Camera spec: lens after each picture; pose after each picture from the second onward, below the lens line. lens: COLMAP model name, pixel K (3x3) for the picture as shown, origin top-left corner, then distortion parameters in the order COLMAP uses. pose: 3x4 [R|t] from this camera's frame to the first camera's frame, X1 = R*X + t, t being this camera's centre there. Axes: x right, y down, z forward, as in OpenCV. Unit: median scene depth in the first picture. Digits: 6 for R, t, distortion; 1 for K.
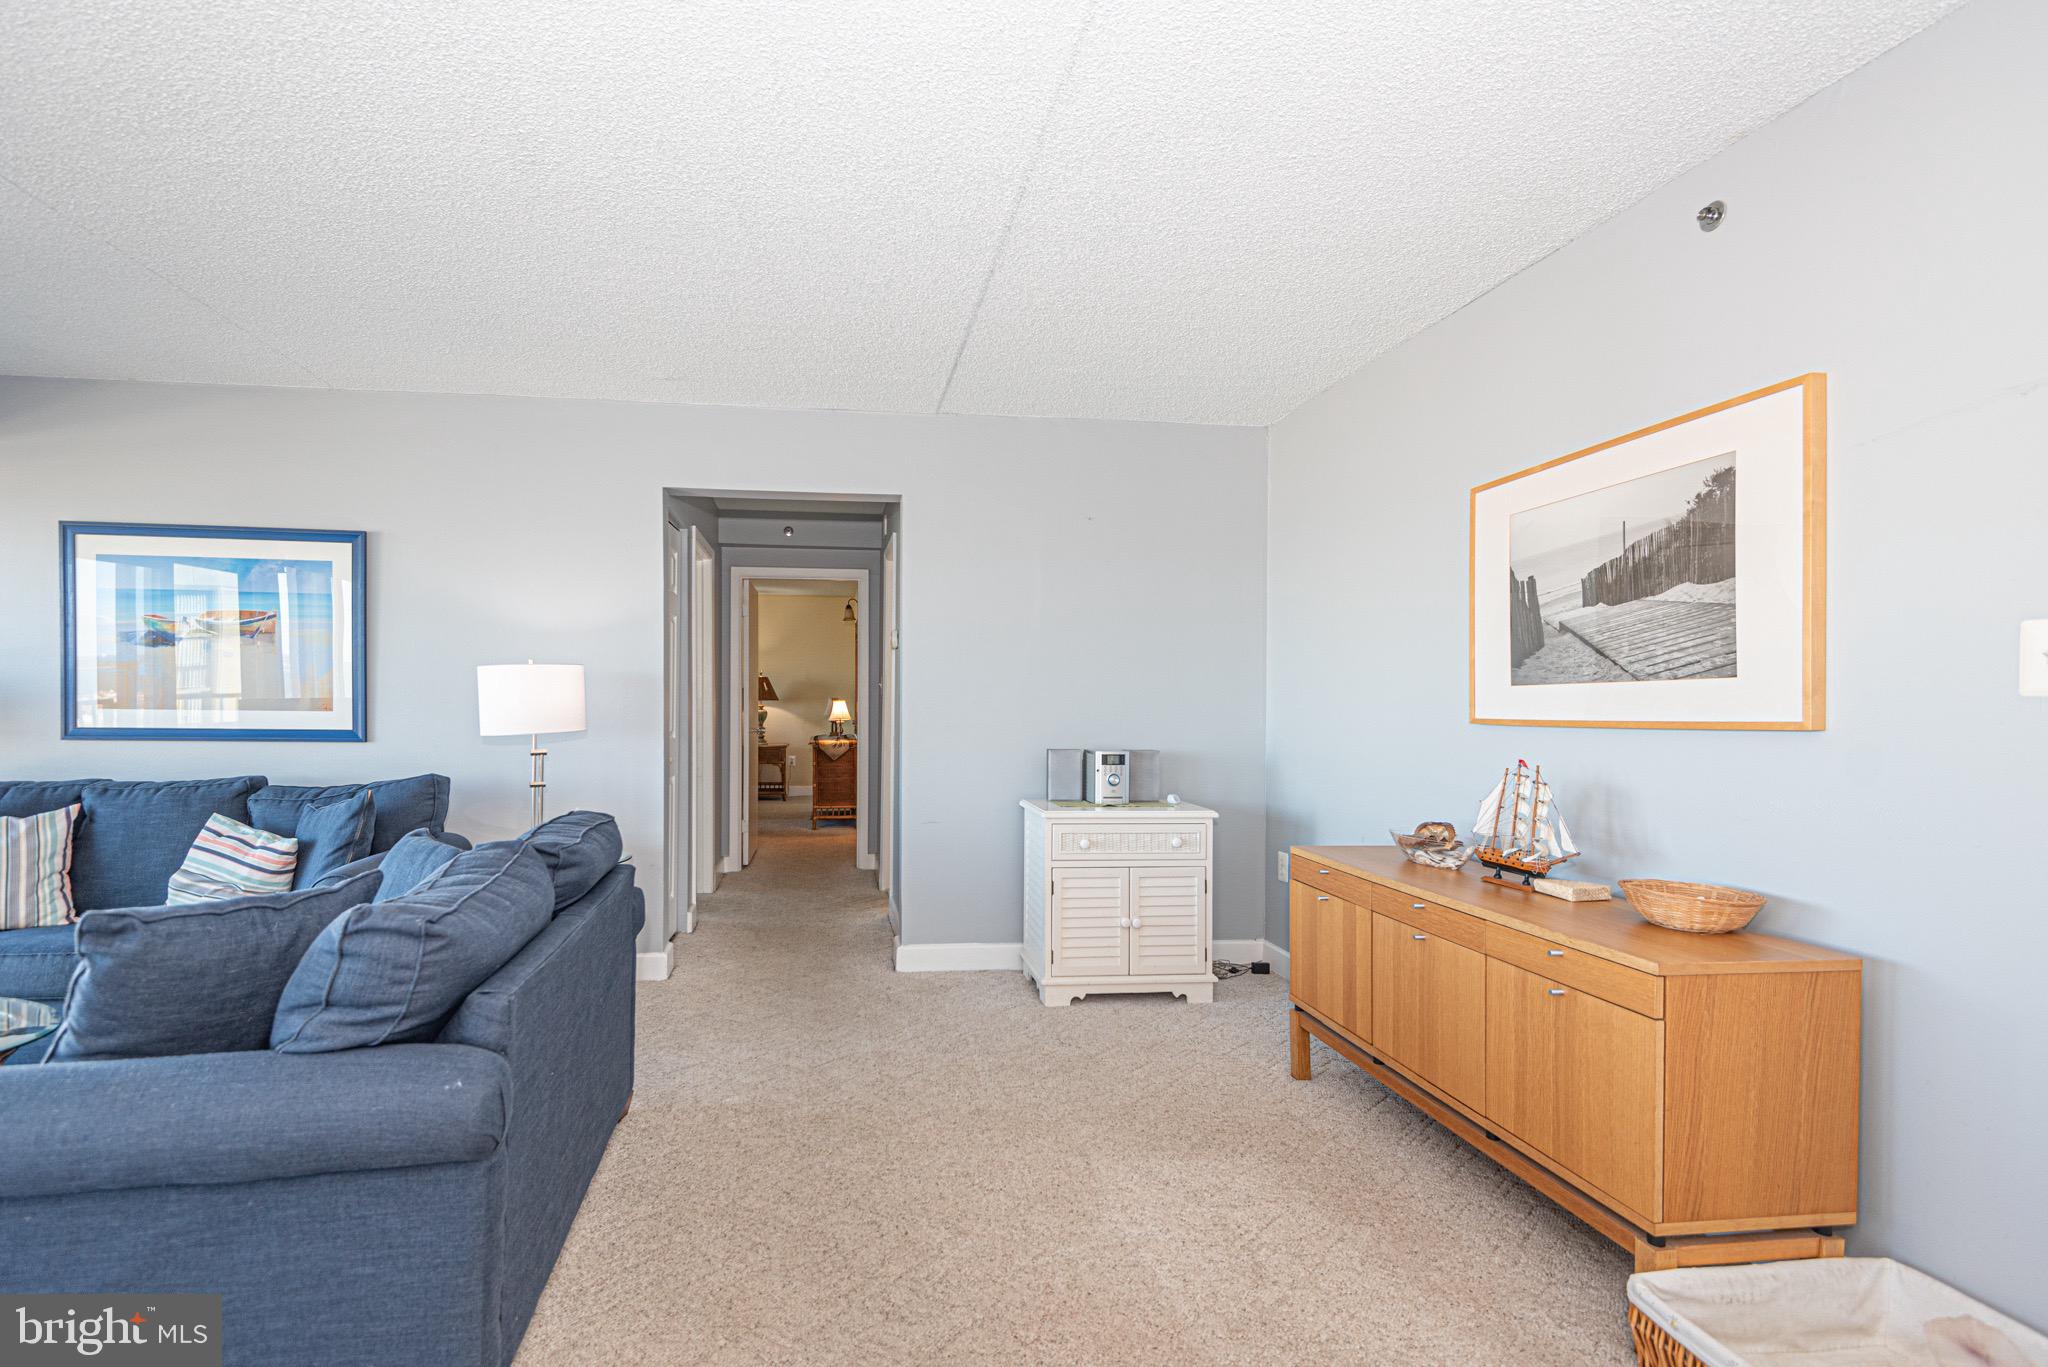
lens RADIAL K [[974.5, 0, 909.5], [0, 974.5, 690.3], [0, 0, 1]] dist [-0.001684, -0.000958]
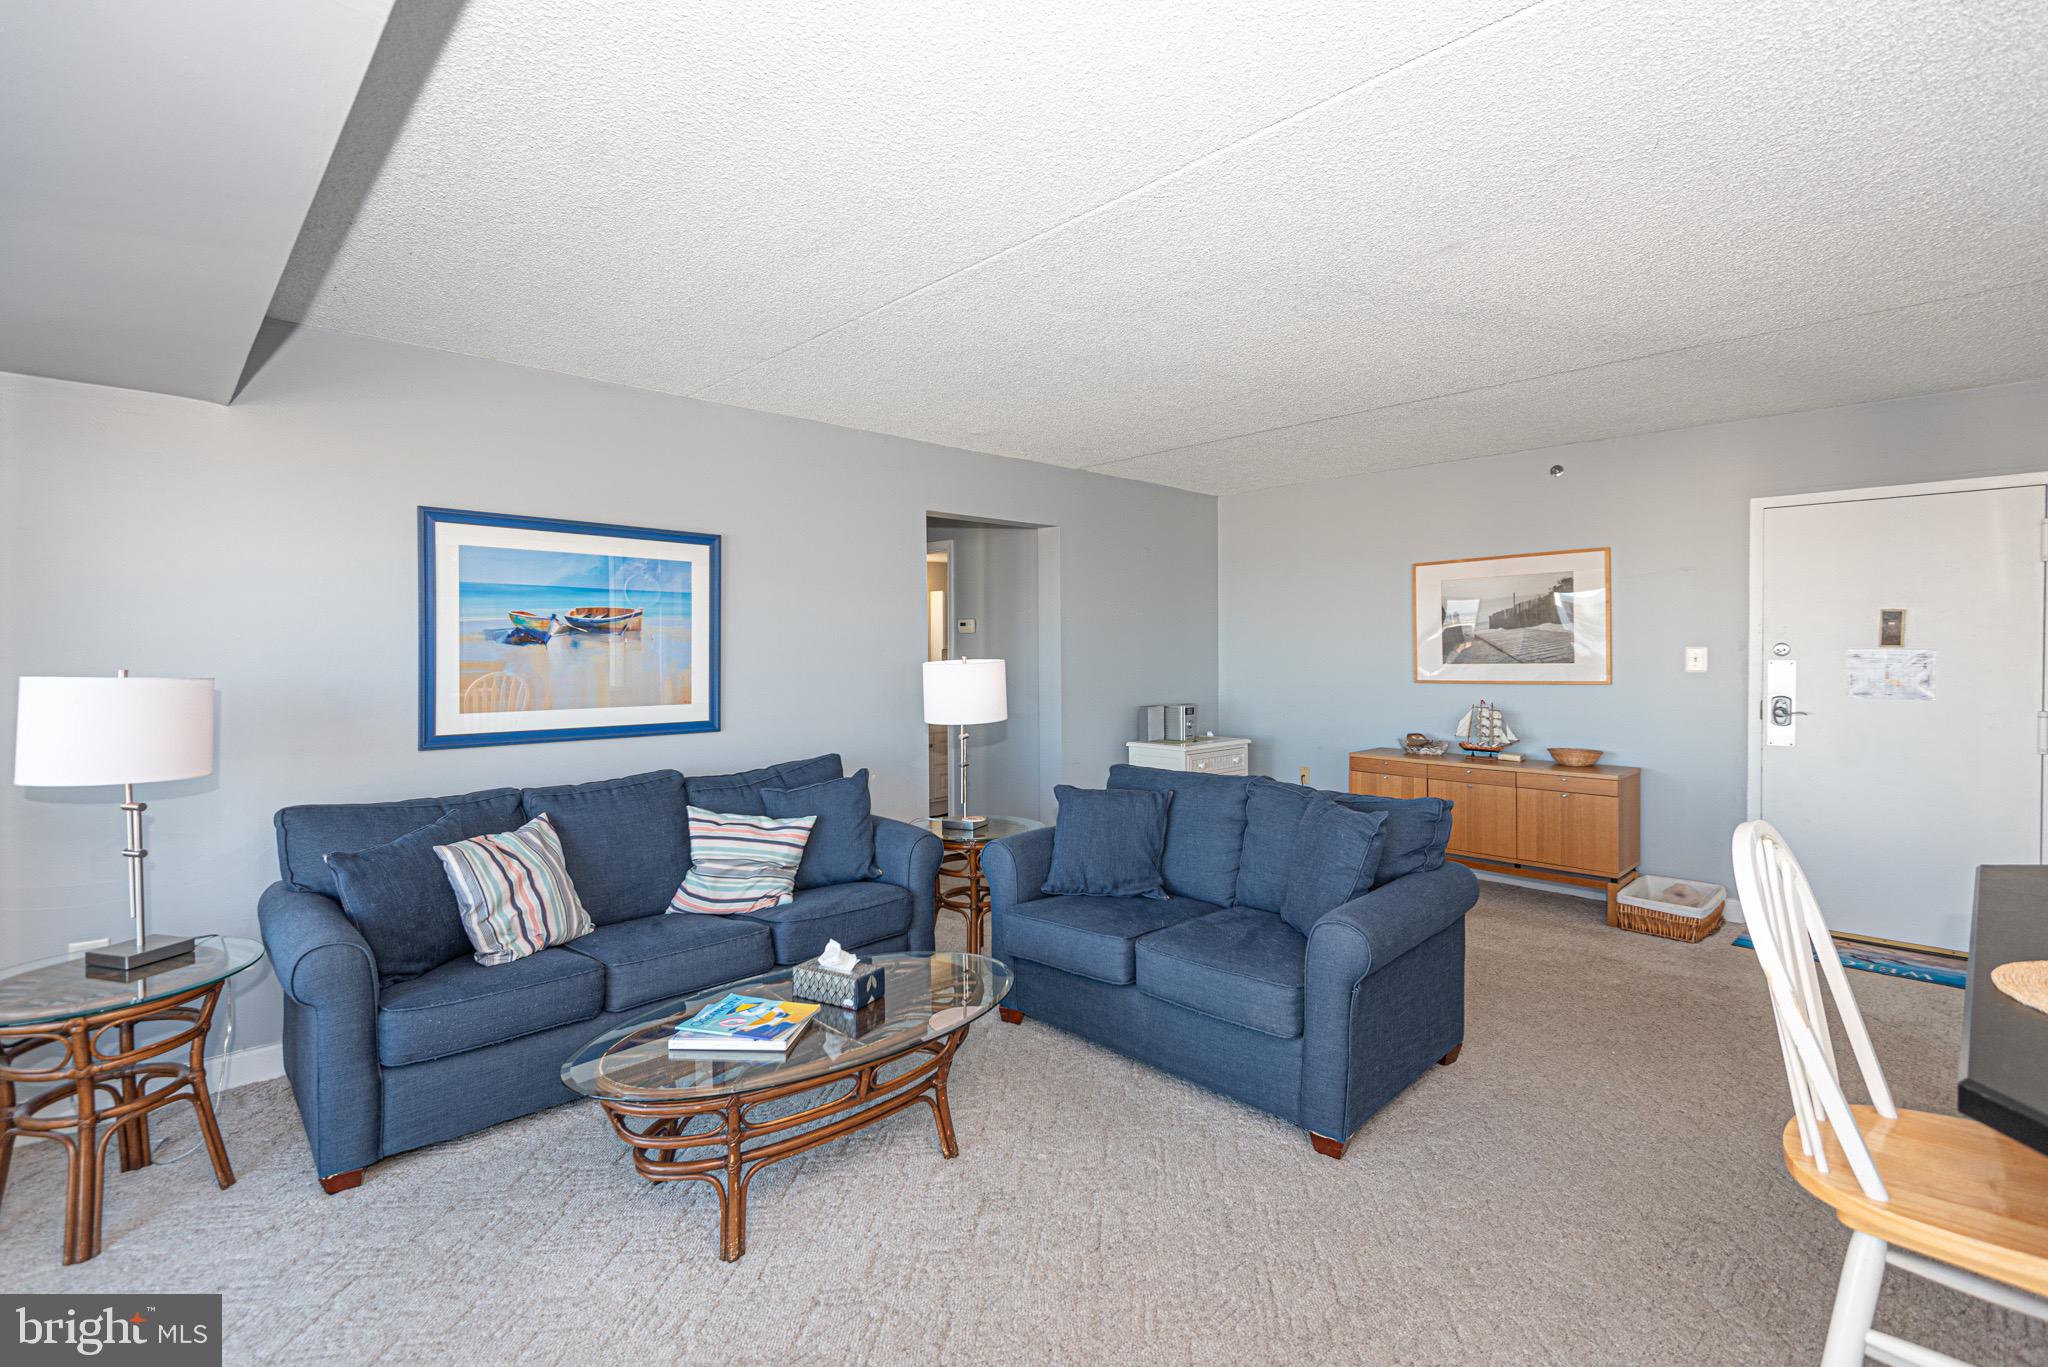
lens RADIAL K [[942.9, 0, 1024.8], [0, 942.9, 654.1], [0, 0, 1]] dist [0.027072, -0.018410]
pose [[0.791526, -0.015556, 0.610937, -0.702470], [0.007429, 0.999847, 0.015834, -0.034648], [-0.611090, -0.007994, 0.791521, -0.022202]]
